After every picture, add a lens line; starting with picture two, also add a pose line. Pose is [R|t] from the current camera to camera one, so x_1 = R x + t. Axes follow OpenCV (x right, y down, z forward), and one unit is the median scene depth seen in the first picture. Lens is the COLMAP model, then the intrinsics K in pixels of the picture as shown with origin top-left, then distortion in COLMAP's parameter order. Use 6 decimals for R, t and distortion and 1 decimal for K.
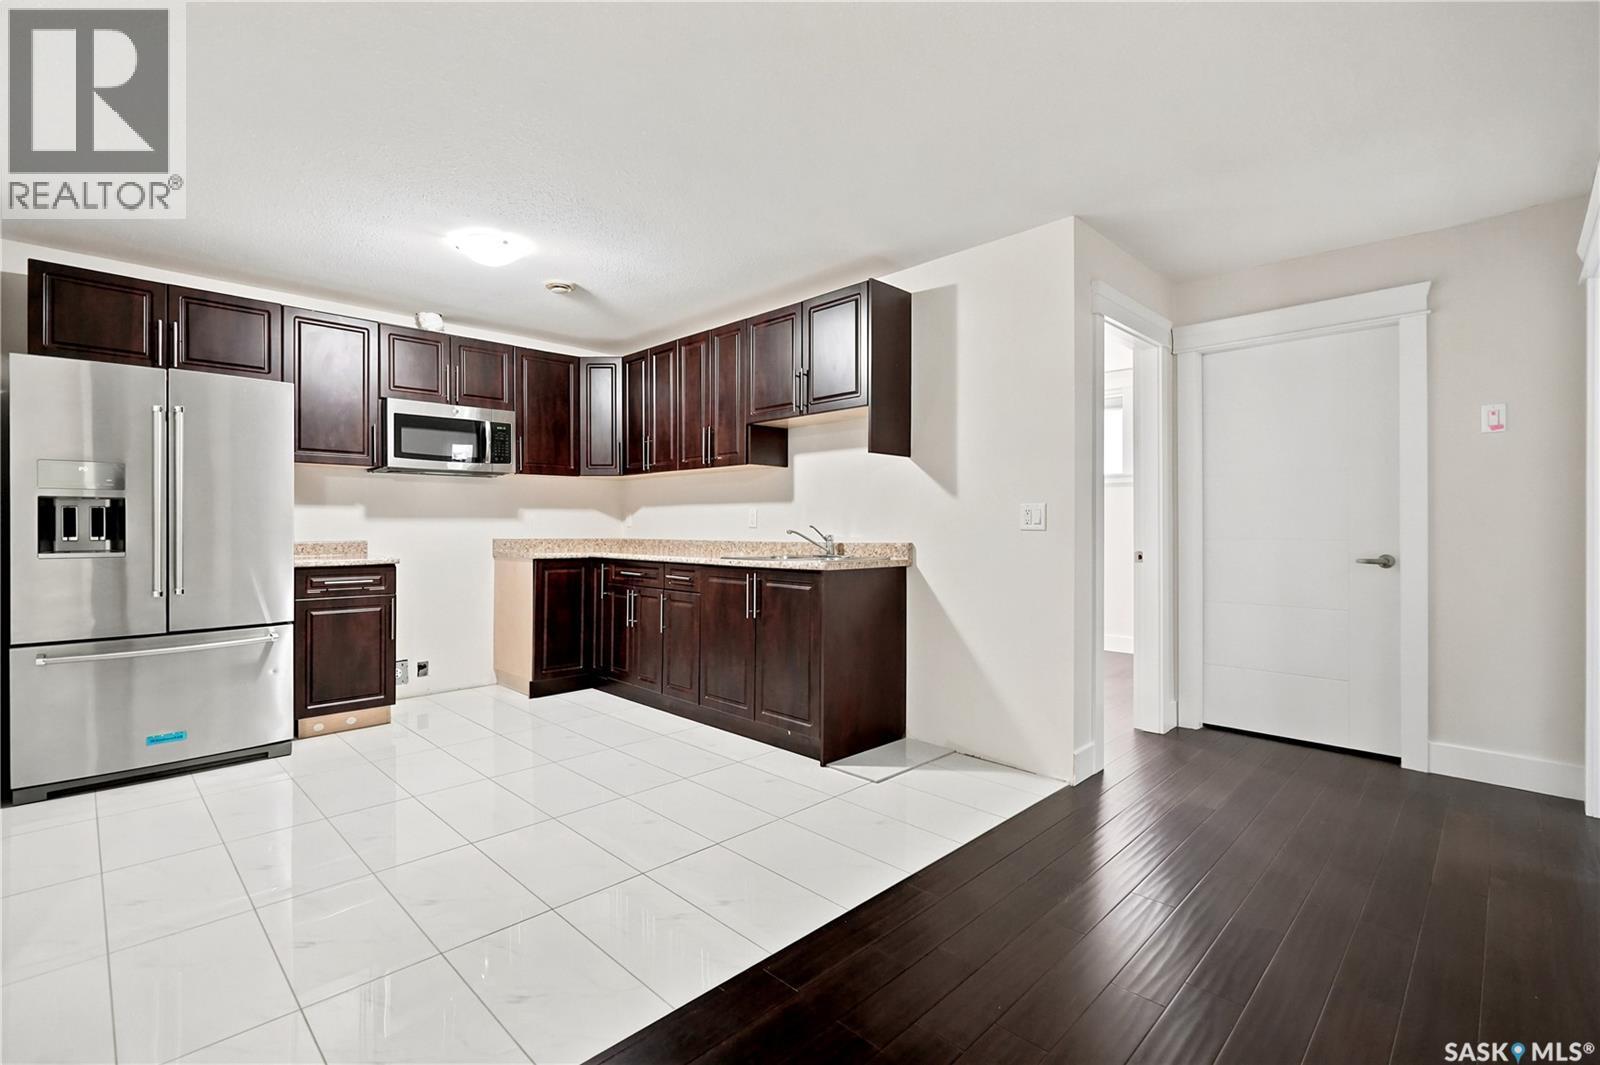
lens RADIAL K [[719.4, 0, 799.7], [0, 719.4, 522.8], [0, 0, 1]] dist [0.001481, 0.000711]
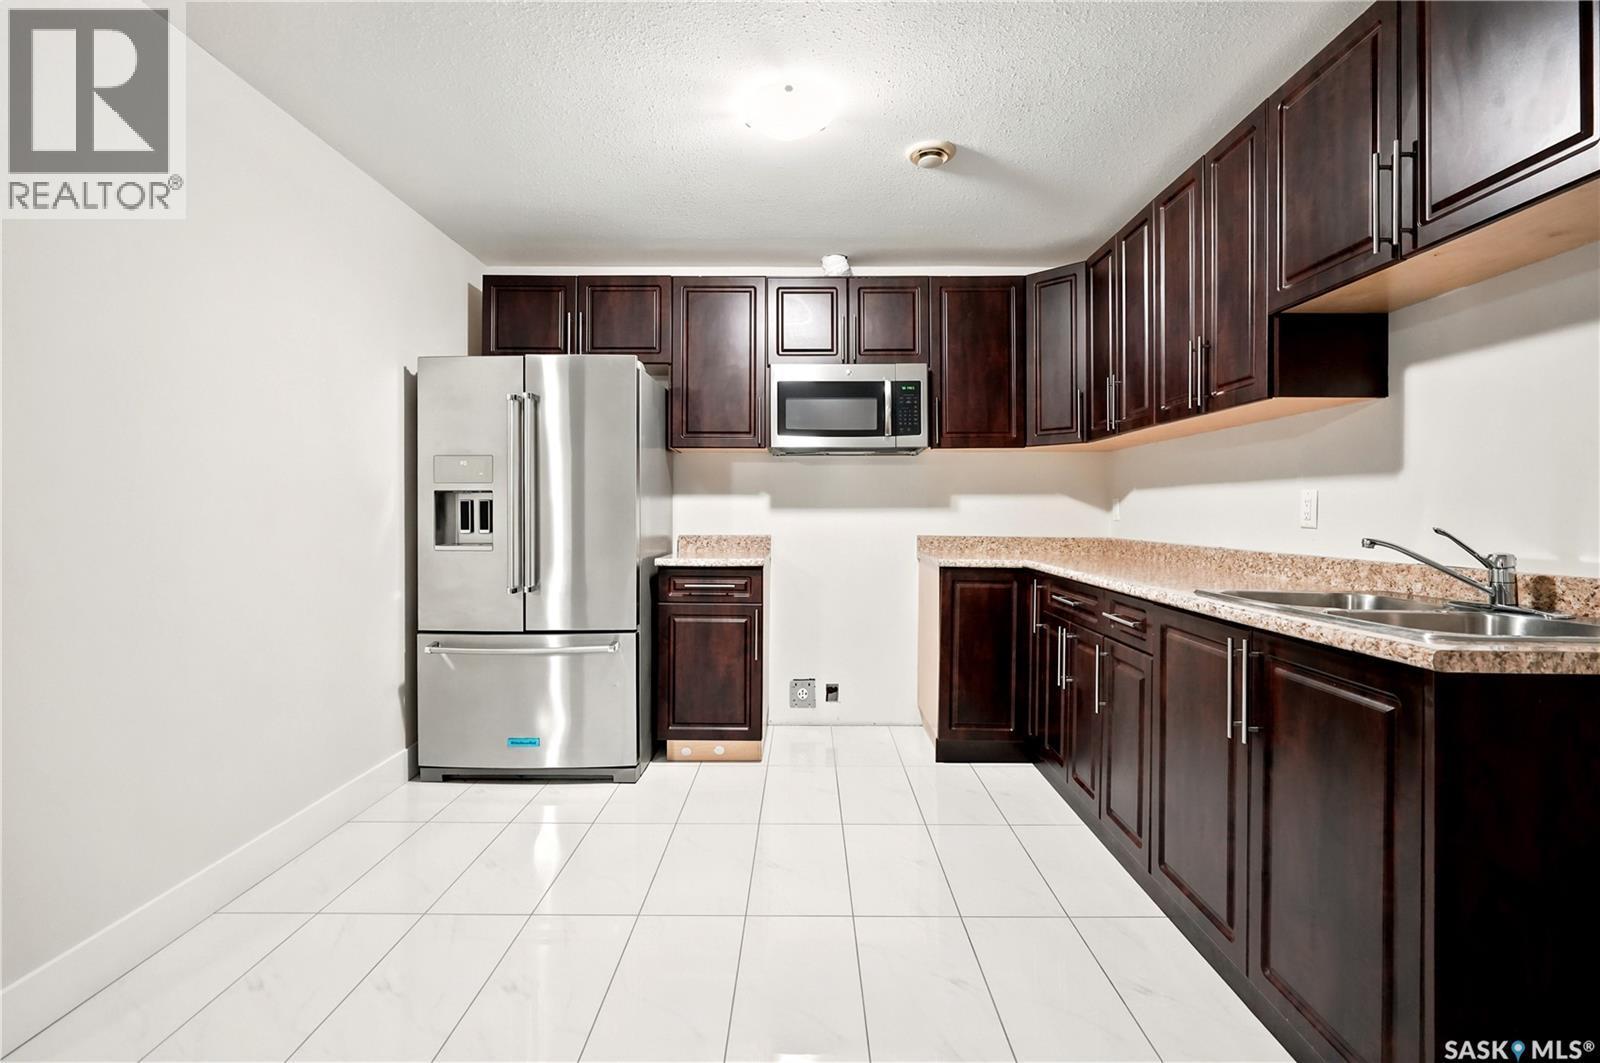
lens RADIAL K [[735.4, 0, 804.4], [0, 735.4, 502.4], [0, 0, 1]] dist [-0.000542, 0.000291]
pose [[0.703591, -0.006354, -0.710577, 0.054924], [0.000203, 0.999962, -0.008741, -0.006872], [0.710605, 0.006005, 0.703565, 0.420290]]
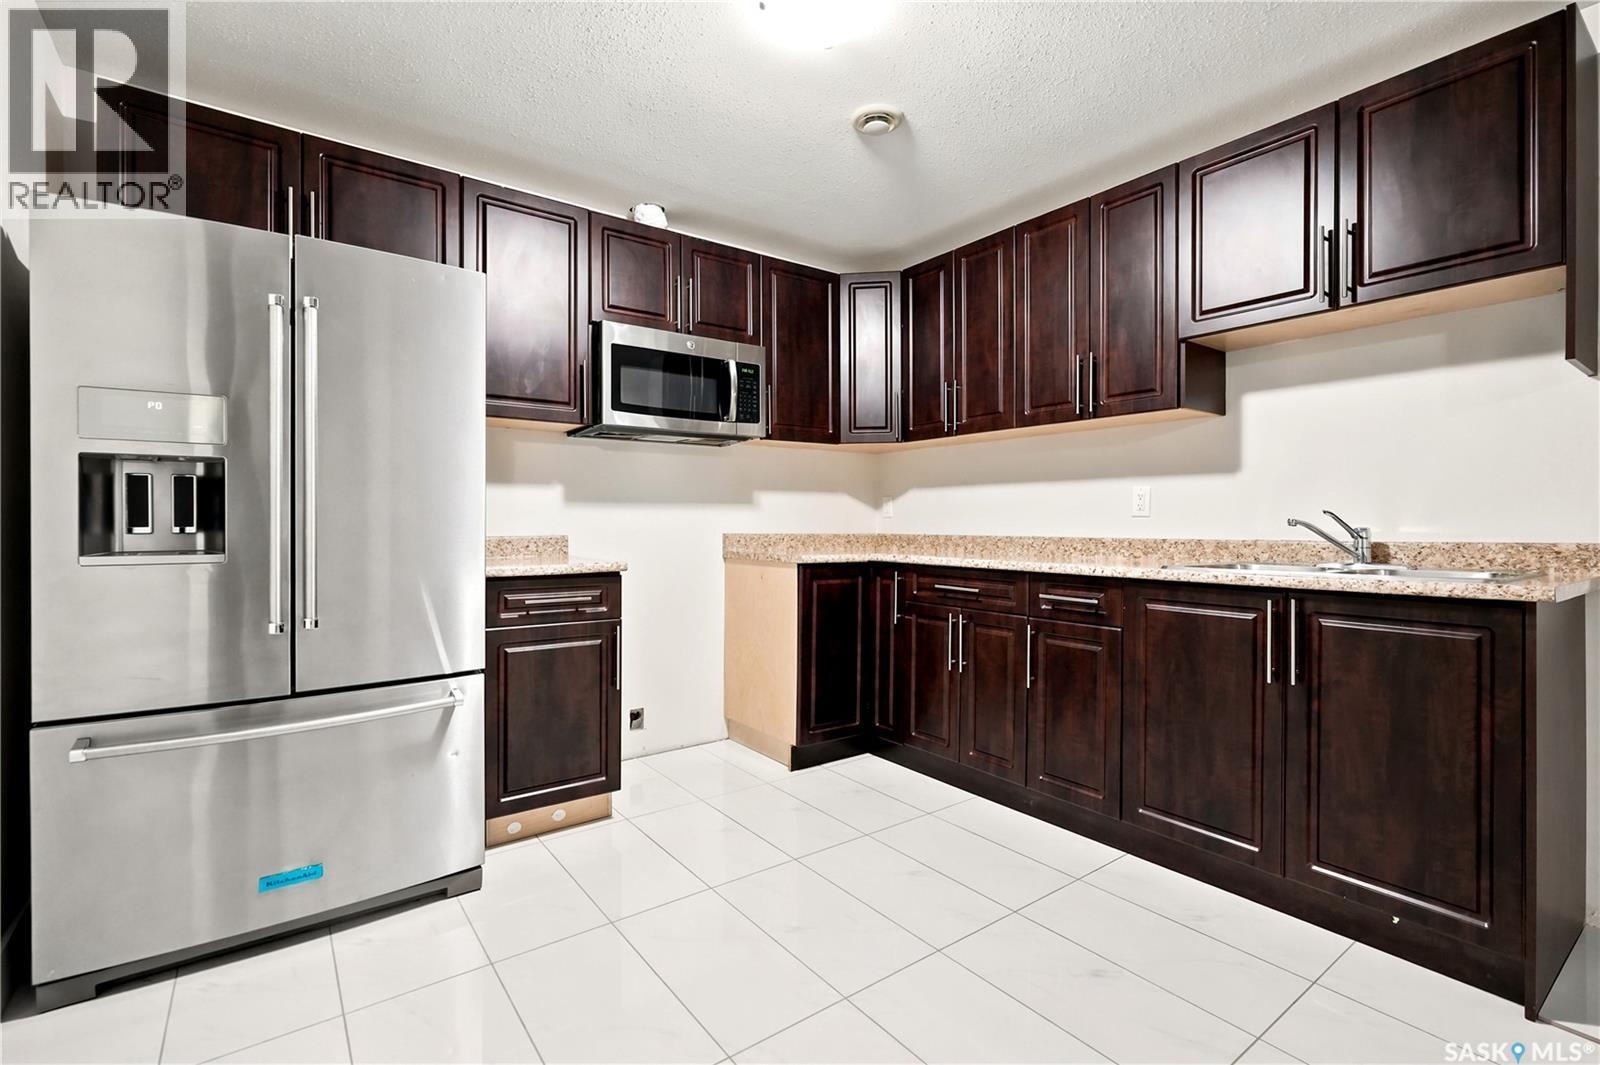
lens RADIAL K [[727.3, 0, 802.2], [0, 727.3, 516.9], [0, 0, 1]] dist [0.000572, 0.000344]
pose [[0.988841, -0.000600, -0.148971, -0.281913], [0.000252, 0.999997, -0.002356, 0.009103], [0.148972, 0.002292, 0.988839, 0.352688]]
